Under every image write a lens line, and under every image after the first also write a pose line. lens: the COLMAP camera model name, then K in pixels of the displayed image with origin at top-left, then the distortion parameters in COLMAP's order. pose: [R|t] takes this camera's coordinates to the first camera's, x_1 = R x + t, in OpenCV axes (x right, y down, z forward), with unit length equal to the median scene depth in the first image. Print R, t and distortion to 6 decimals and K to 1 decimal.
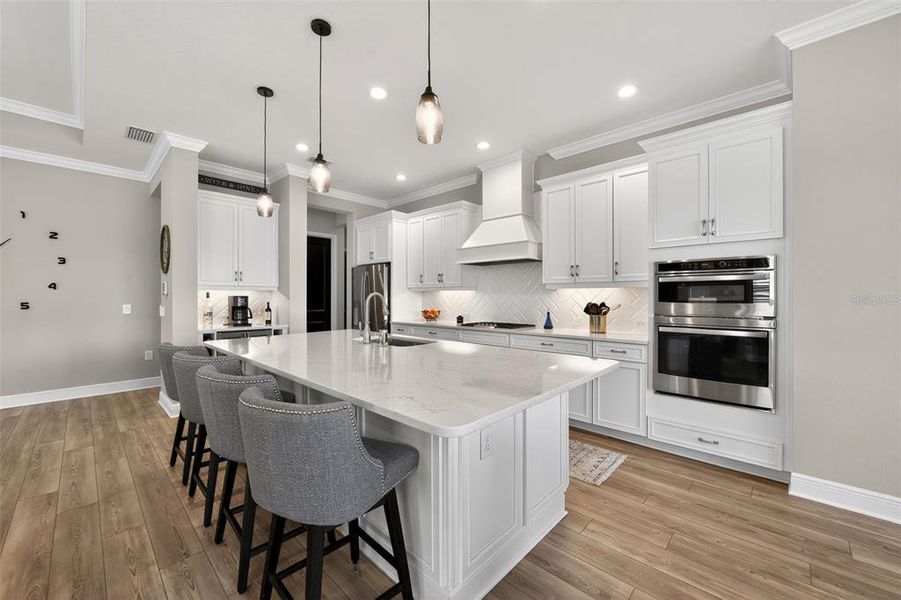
lens RADIAL K [[351.1, 0, 457.0], [0, 351.1, 296.9], [0, 0, 1]] dist [-0.000067, -0.000226]
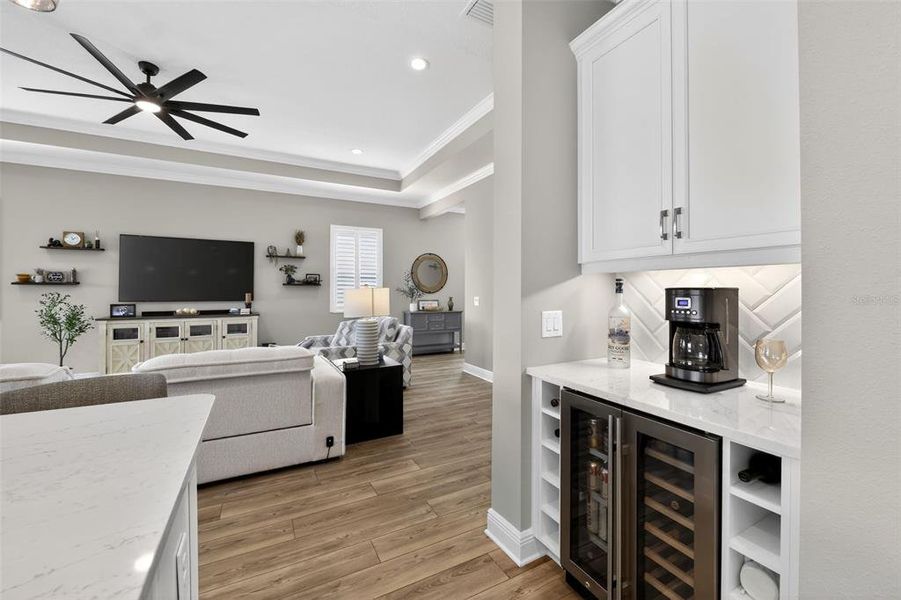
lens RADIAL K [[351.1, 0, 449.3], [0, 351.1, 292.5], [0, 0, 1]] dist [-0.000067, -0.000226]
pose [[-0.333375, 0.005164, -0.942780, -0.364519], [-0.001676, 0.999980, 0.006070, -0.000842], [0.942793, 0.003604, -0.333360, 1.244851]]
